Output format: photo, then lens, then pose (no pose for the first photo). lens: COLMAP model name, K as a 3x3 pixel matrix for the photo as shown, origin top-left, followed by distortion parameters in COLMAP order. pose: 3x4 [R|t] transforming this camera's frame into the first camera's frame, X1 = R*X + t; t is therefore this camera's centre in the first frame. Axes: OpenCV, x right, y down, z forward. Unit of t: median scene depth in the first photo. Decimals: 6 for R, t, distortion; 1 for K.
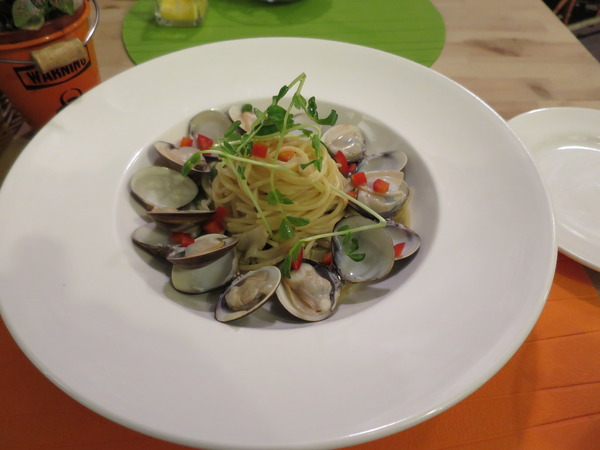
lens RADIAL K [[423.5, 0, 302.9], [0, 423.5, 225.9], [0, 0, 1]] dist [-0.042190, 0.002918]
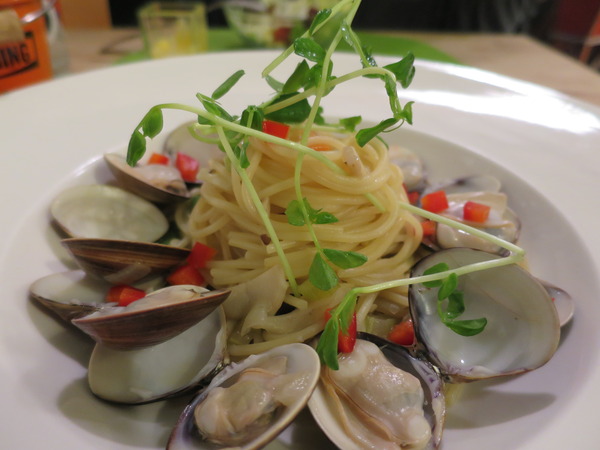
lens RADIAL K [[423.5, 0, 302.9], [0, 423.5, 225.9], [0, 0, 1]] dist [-0.042190, 0.002918]
pose [[0.999876, 0.008927, 0.012996, -0.071327], [-0.005360, 0.967649, -0.252245, 0.082927], [-0.014827, 0.252144, 0.967576, 0.482567]]
